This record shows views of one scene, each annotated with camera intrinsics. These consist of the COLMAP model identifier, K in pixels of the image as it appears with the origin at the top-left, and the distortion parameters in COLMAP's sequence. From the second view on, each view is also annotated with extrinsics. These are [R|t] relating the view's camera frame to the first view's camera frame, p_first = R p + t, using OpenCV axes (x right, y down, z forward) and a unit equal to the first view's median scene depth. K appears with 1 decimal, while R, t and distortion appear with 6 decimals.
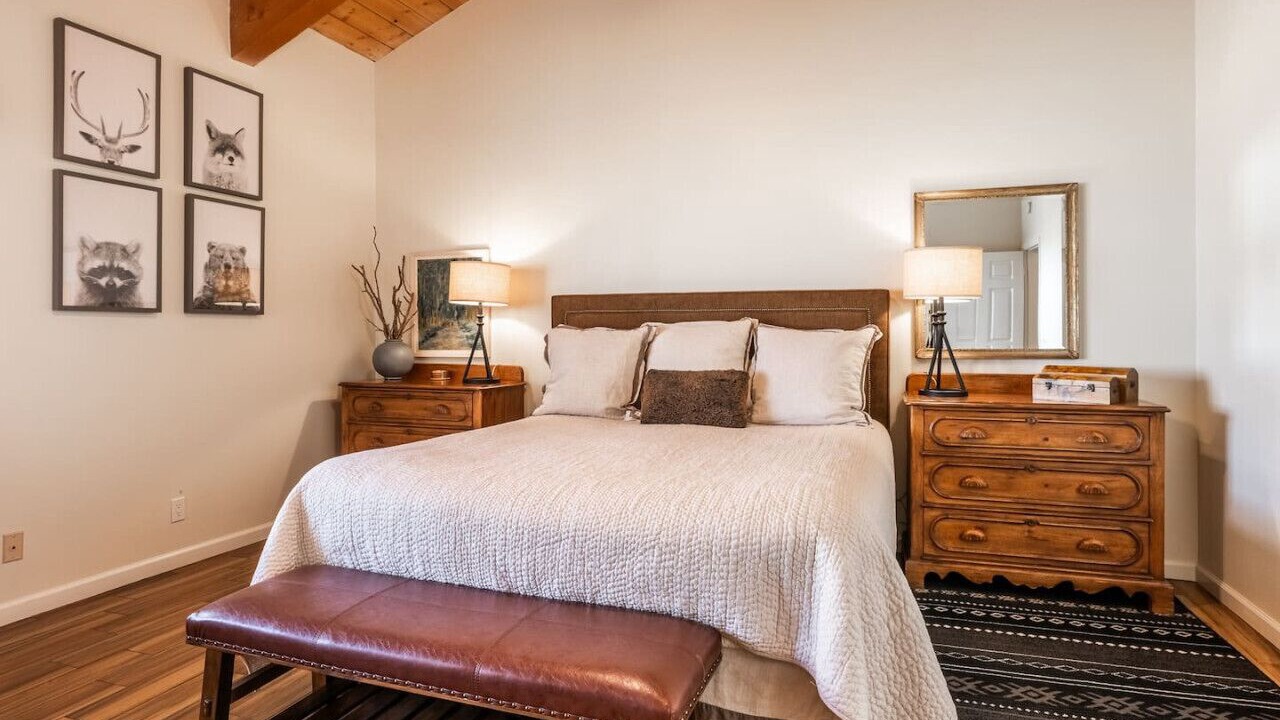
lens RADIAL K [[723.1, 0, 641.2], [0, 723.1, 342.8], [0, 0, 1]] dist [-0.000975, -0.000822]
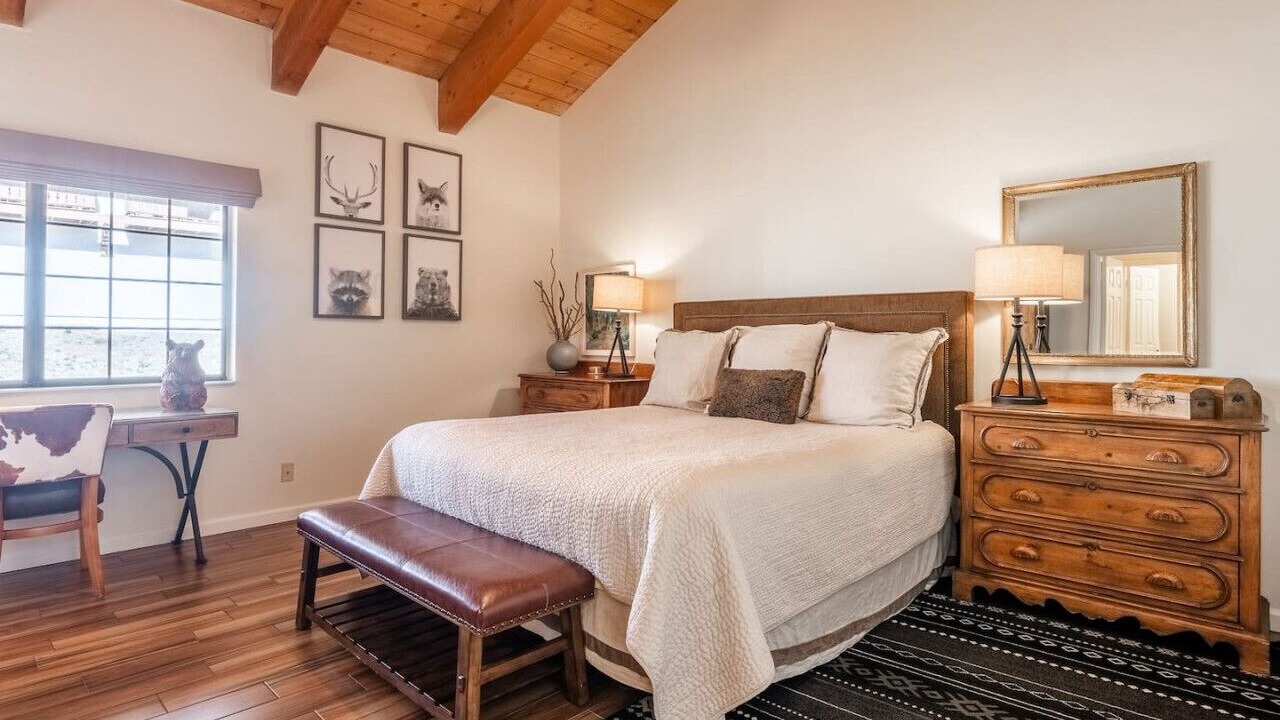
lens RADIAL K [[688.9, 0, 639.8], [0, 688.9, 346.0], [0, 0, 1]] dist [-0.002420, -0.001123]
pose [[0.909741, 0.010702, -0.415039, 0.351982], [-0.013112, 0.999910, -0.002958, 0.008256], [0.414970, 0.008133, 0.909799, -0.015920]]
